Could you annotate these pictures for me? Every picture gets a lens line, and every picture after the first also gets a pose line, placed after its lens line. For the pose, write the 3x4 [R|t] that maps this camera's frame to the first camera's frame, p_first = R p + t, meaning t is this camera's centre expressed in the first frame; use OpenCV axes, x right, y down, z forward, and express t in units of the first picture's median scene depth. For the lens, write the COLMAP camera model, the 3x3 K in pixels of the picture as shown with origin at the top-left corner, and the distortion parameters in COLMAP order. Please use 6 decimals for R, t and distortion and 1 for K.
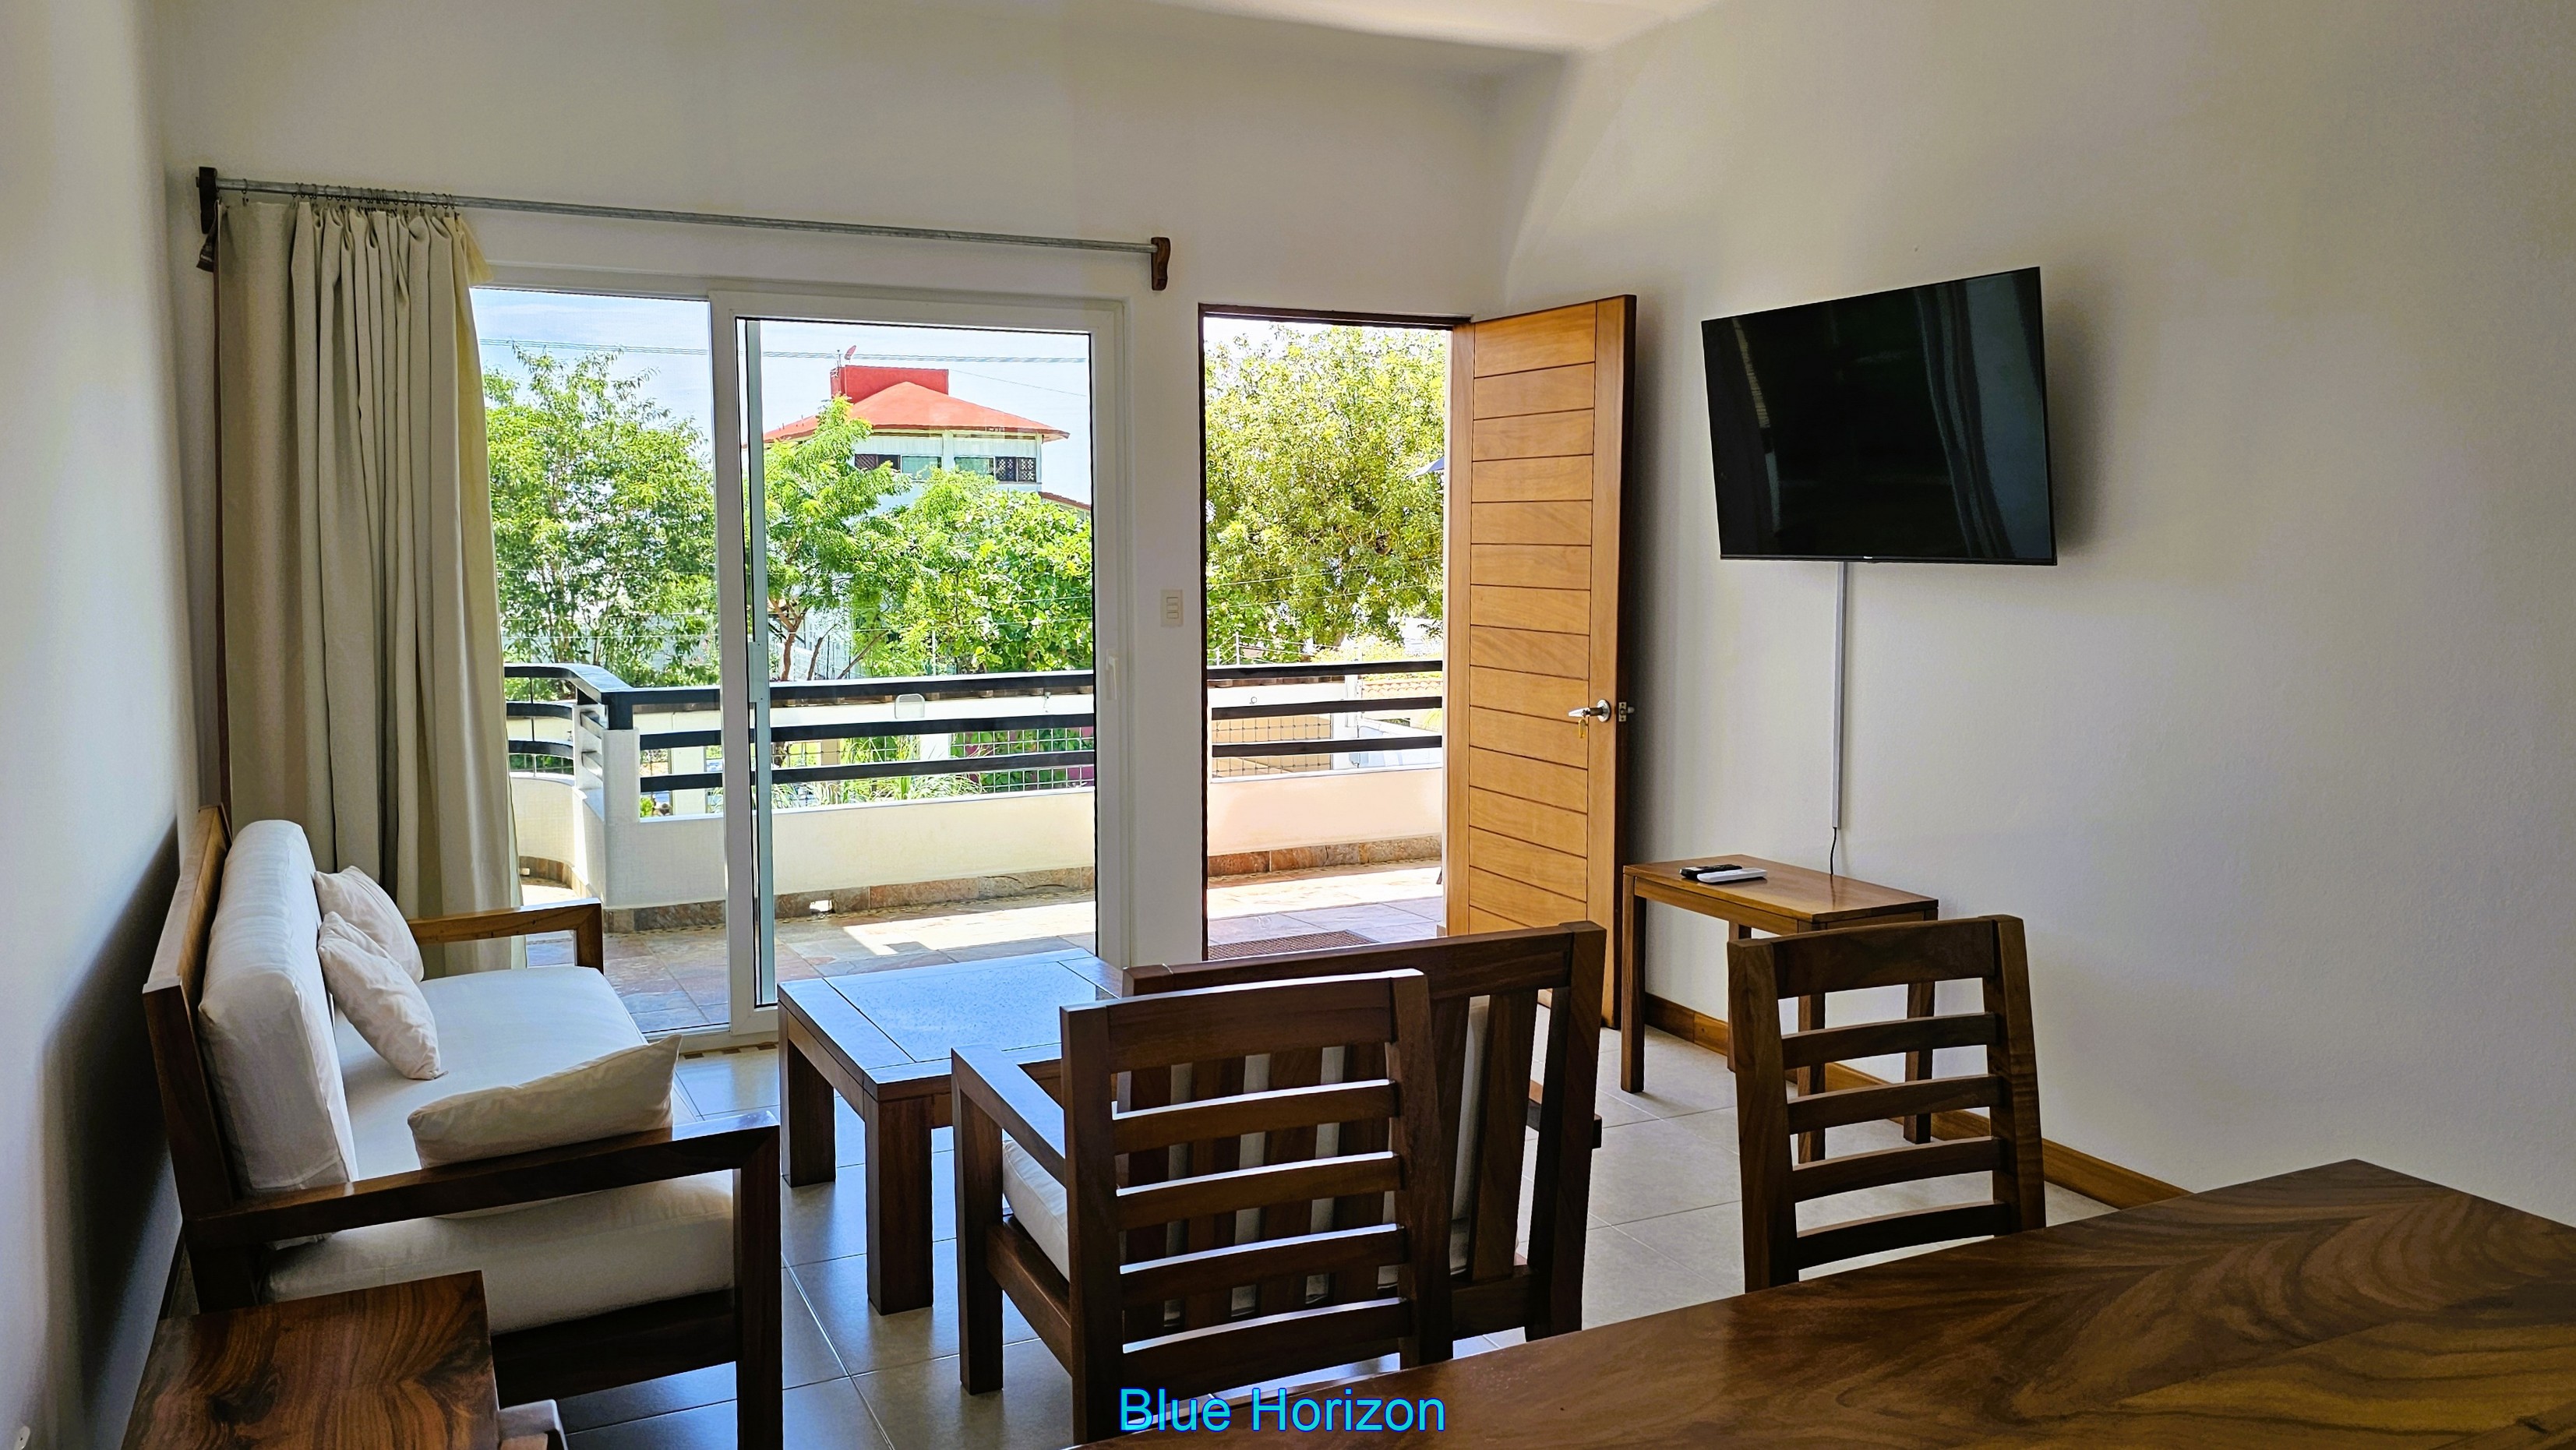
lens RADIAL K [[1853.8, 0, 1277.0], [0, 1853.8, 697.1], [0, 0, 1]] dist [0.092784, -0.114993]
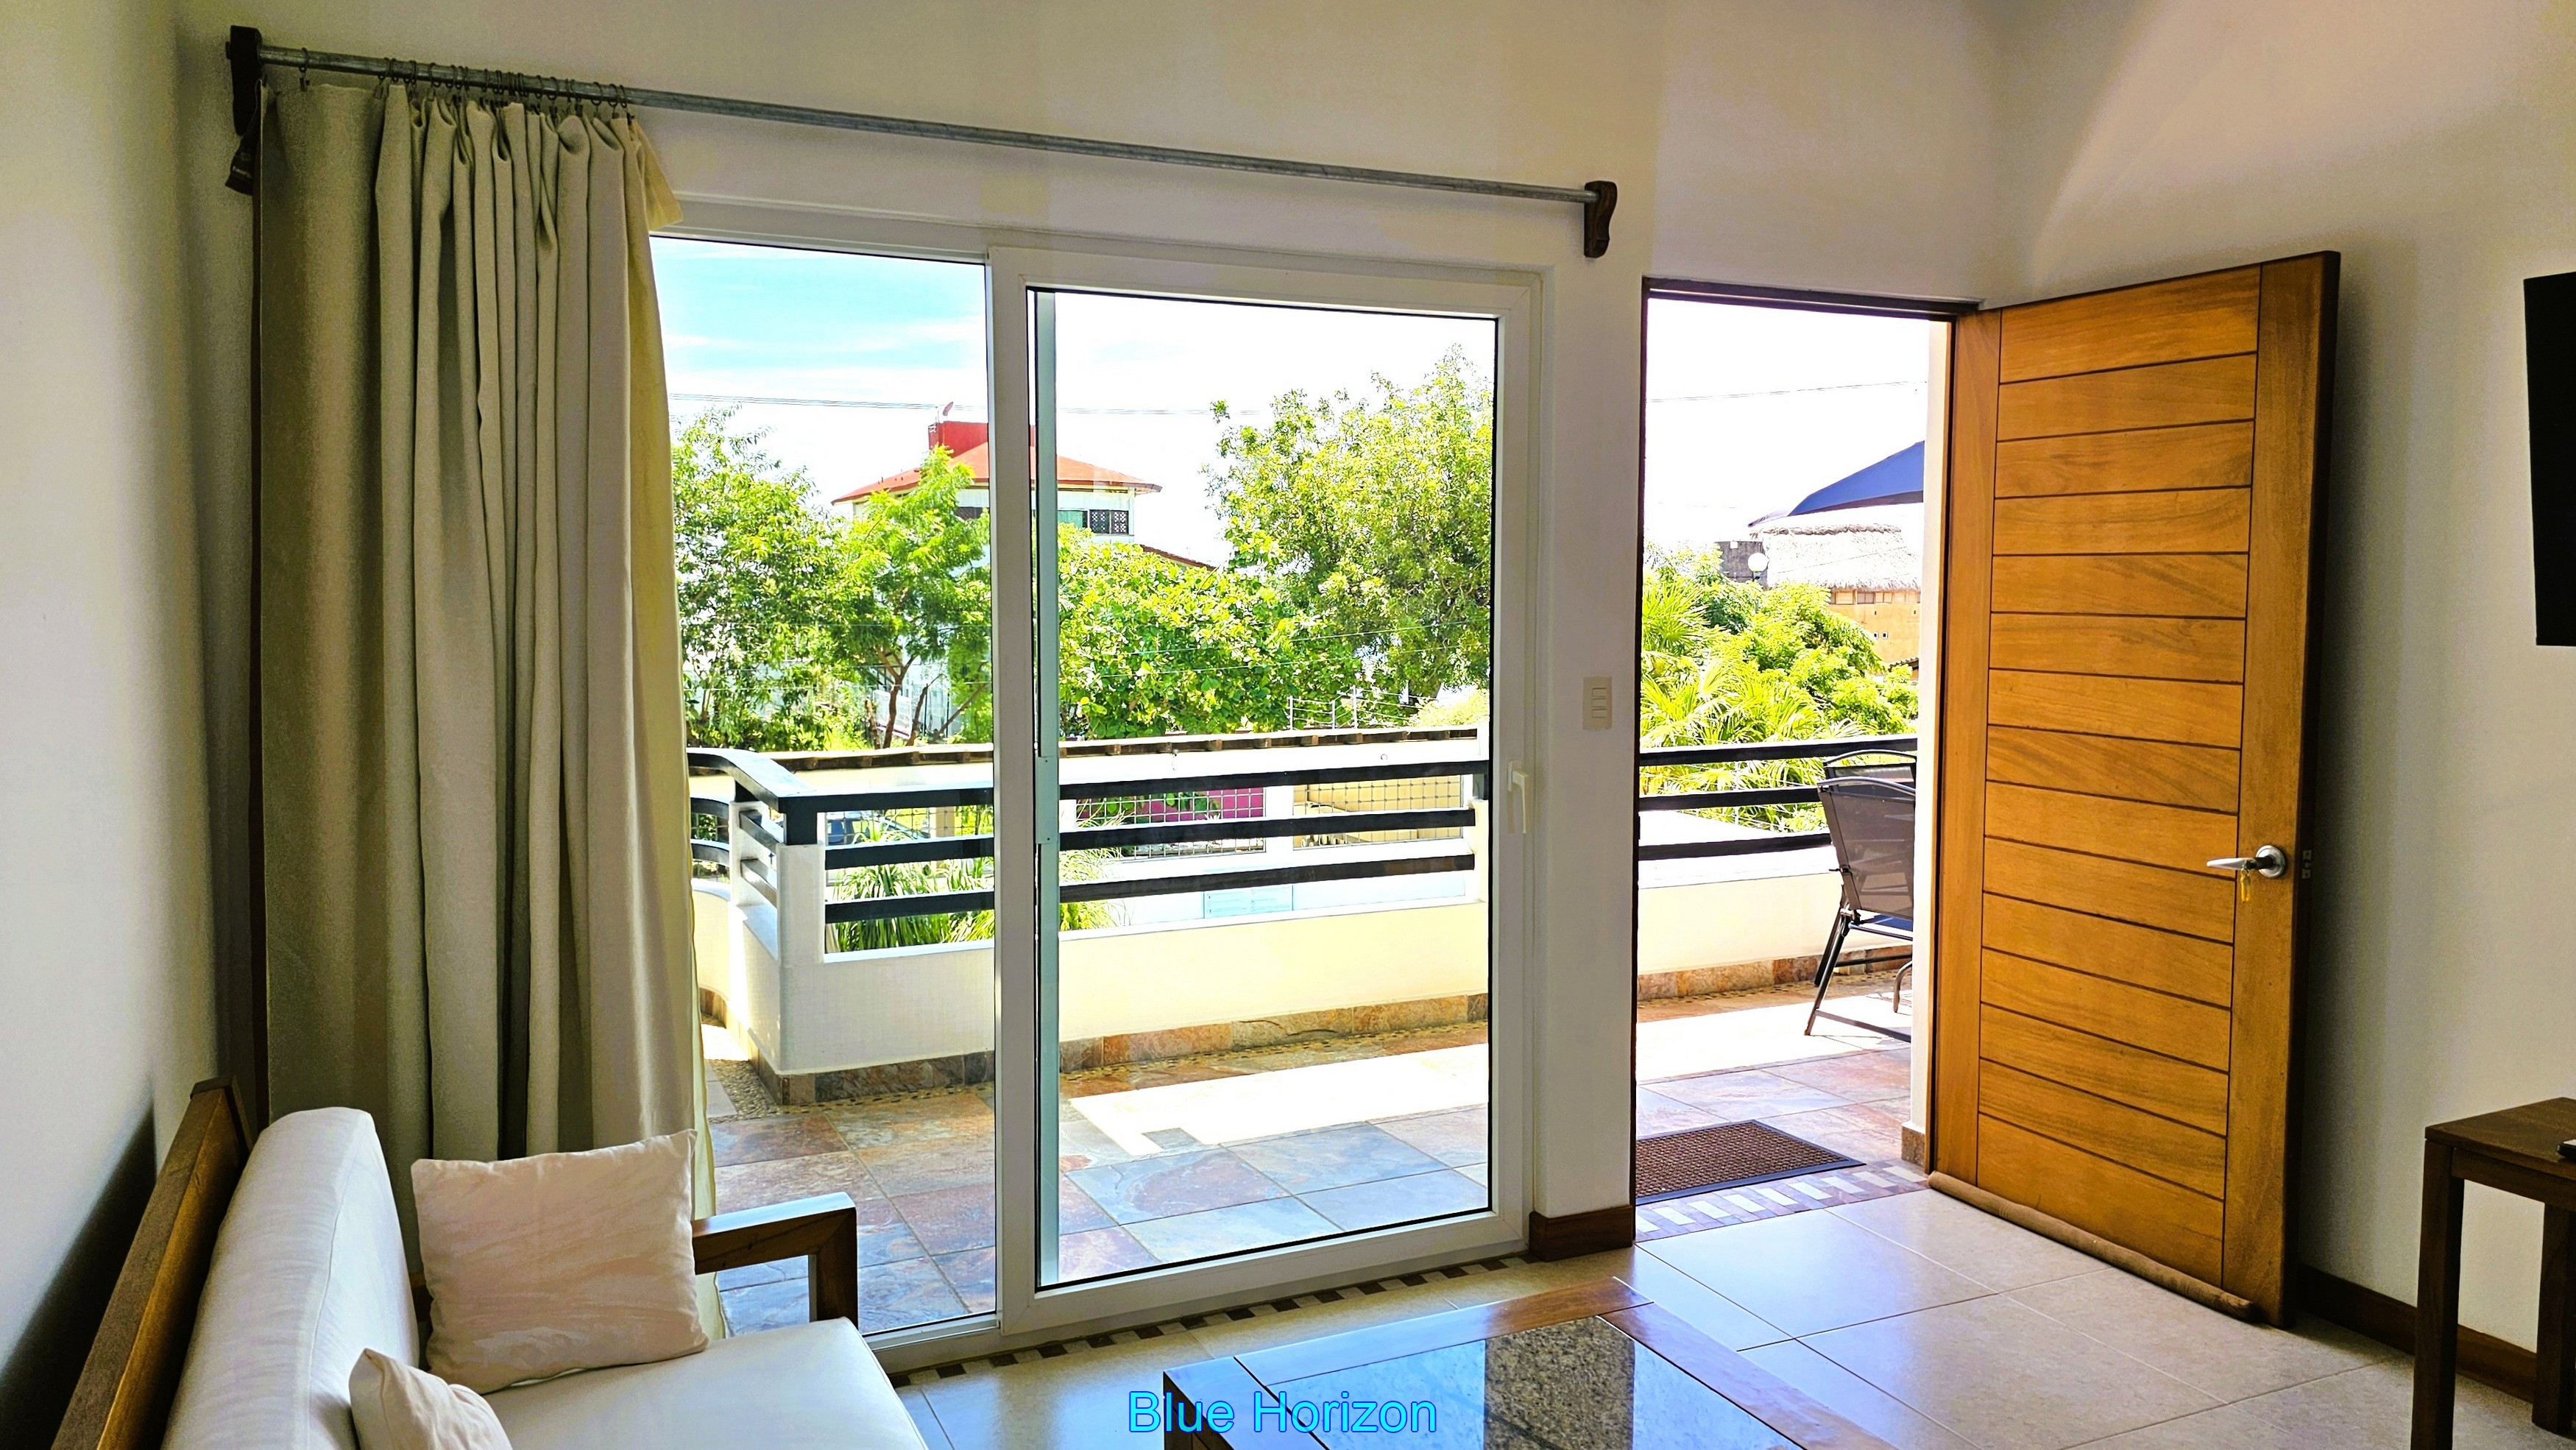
lens RADIAL K [[1752.6, 0, 1306.0], [0, 1752.6, 704.1], [0, 0, 1]] dist [0.092533, -0.103335]
pose [[0.999885, 0.002810, -0.014899, -0.152360], [-0.003094, 0.999813, -0.019085, -0.033416], [0.014842, 0.019129, 0.999707, 0.310422]]
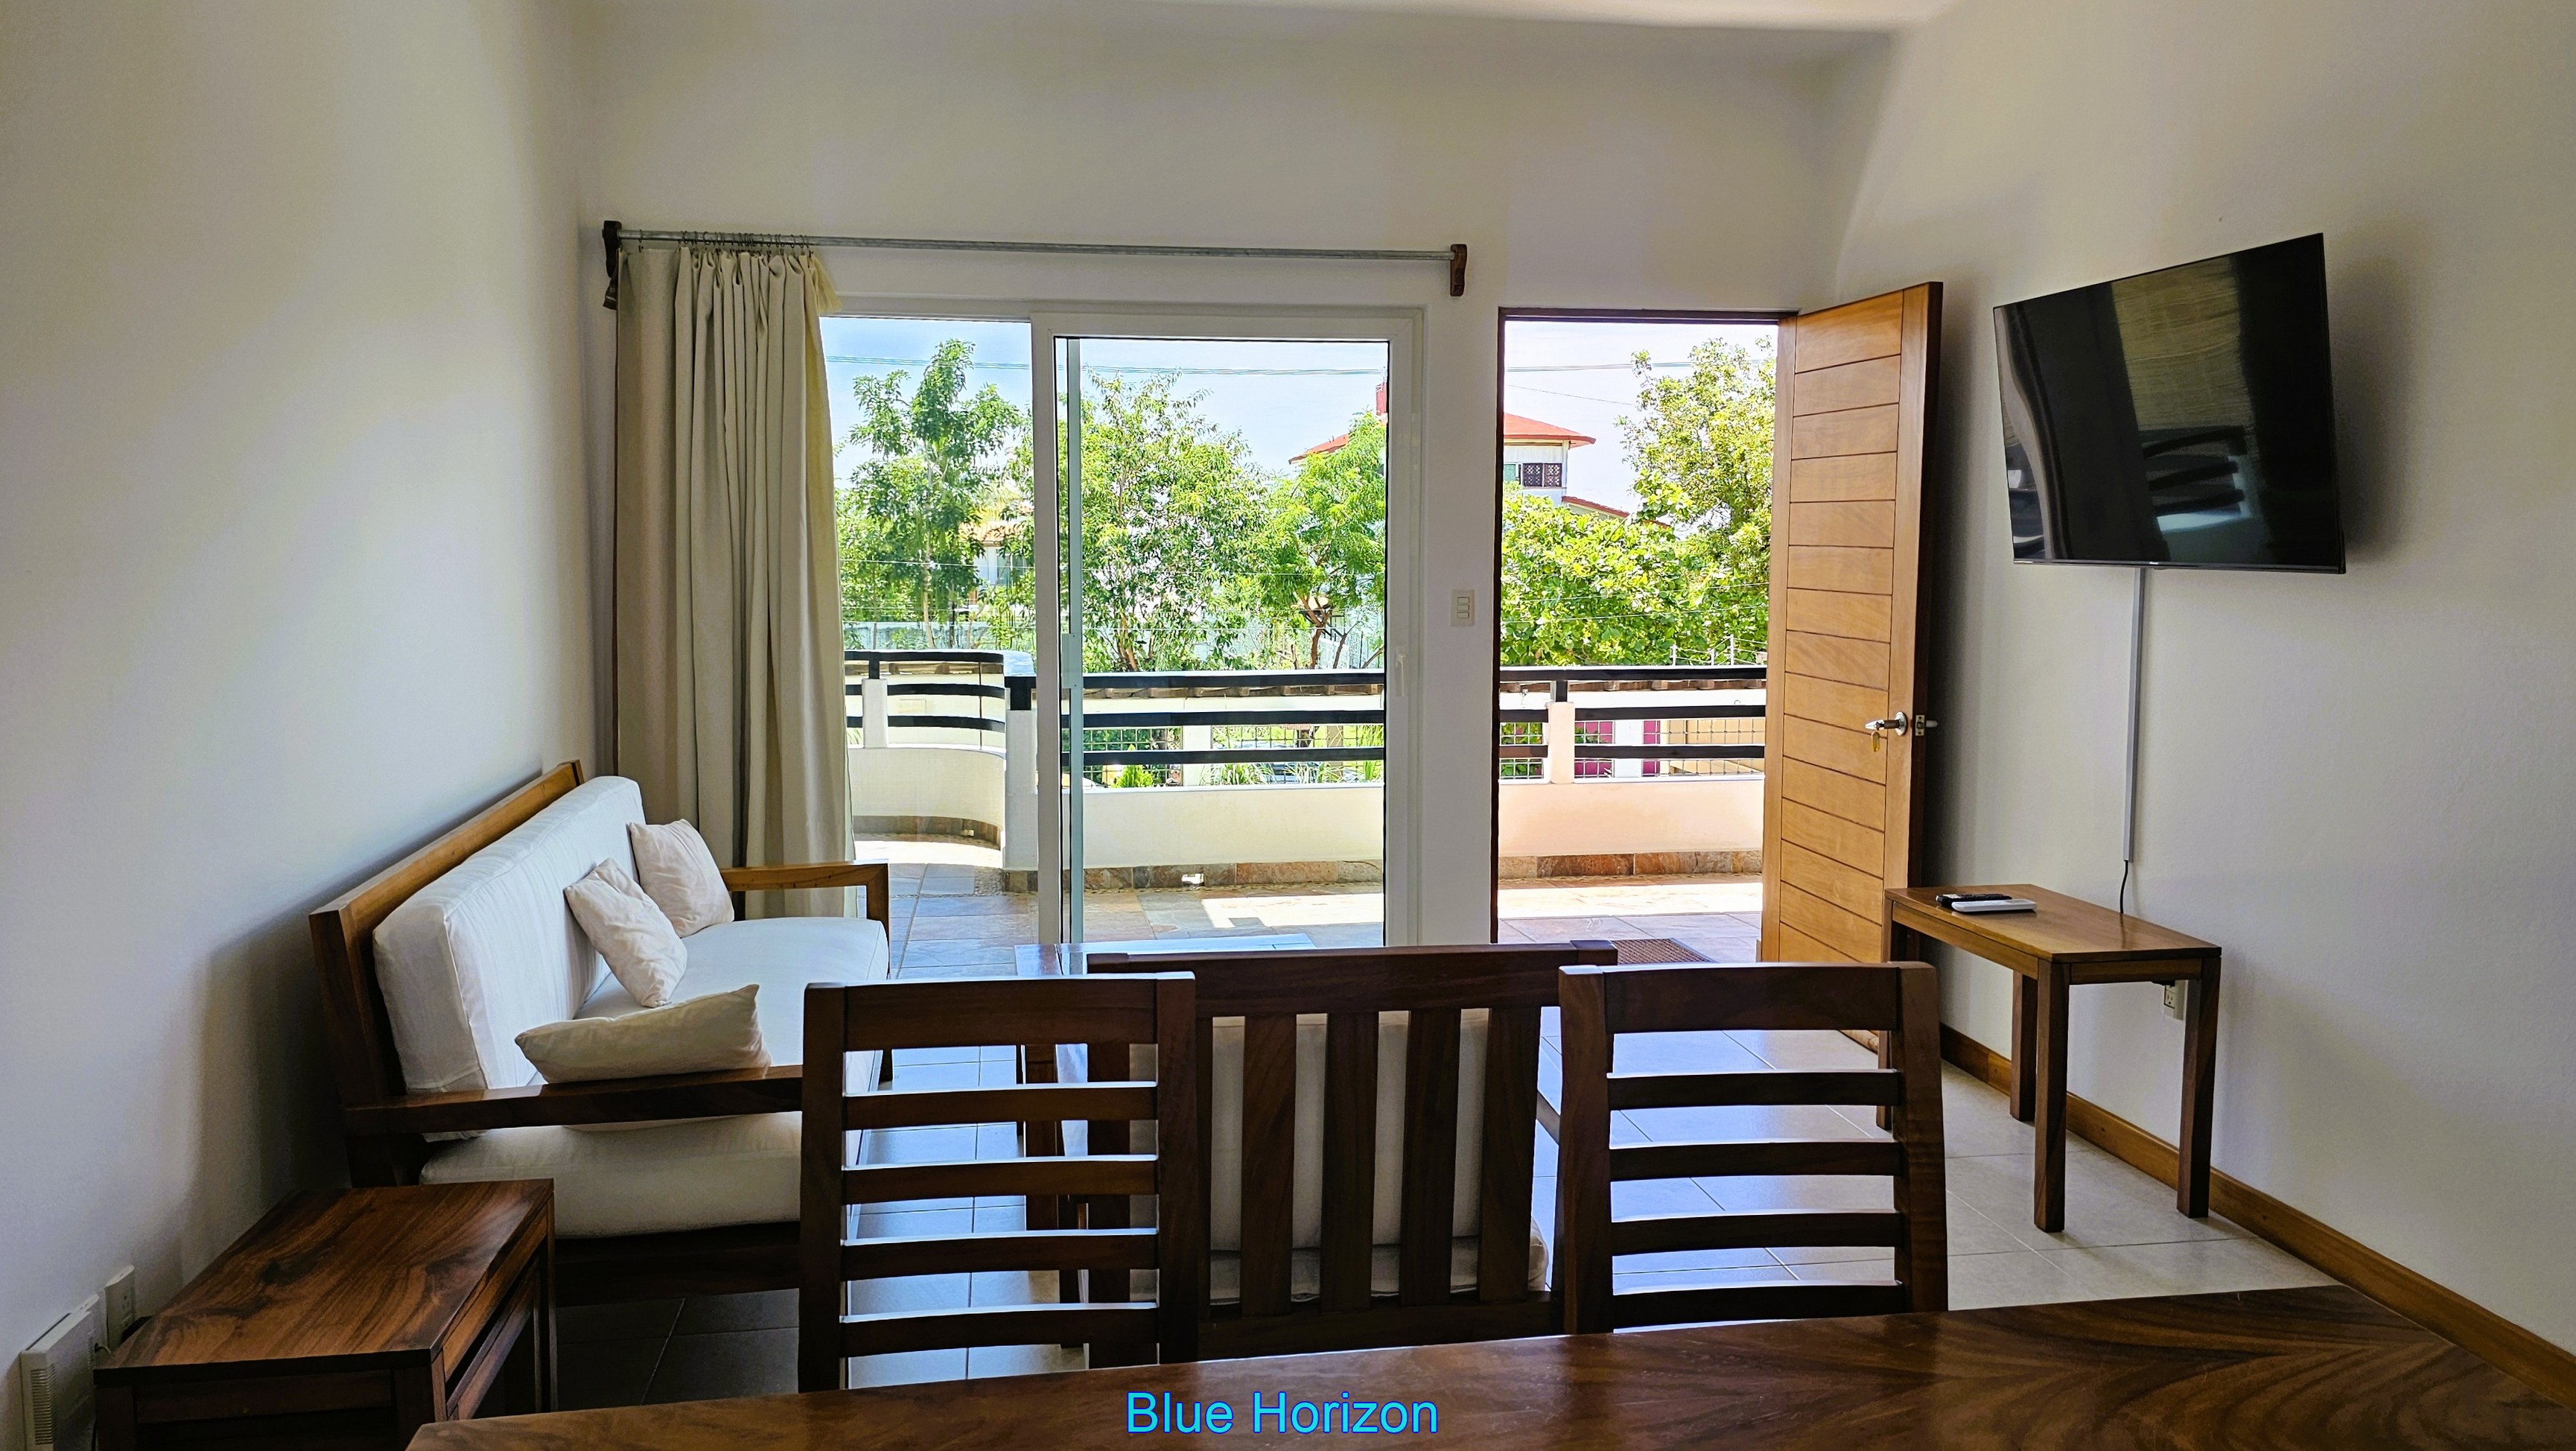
lens RADIAL K [[1769.8, 0, 1278.5], [0, 1769.8, 701.1], [0, 0, 1]] dist [0.141388, -0.218560]
pose [[0.955681, 0.030423, -0.292829, 0.127686], [-0.029141, 0.999537, 0.008739, -0.002486], [0.292959, 0.000182, 0.956125, 0.035407]]
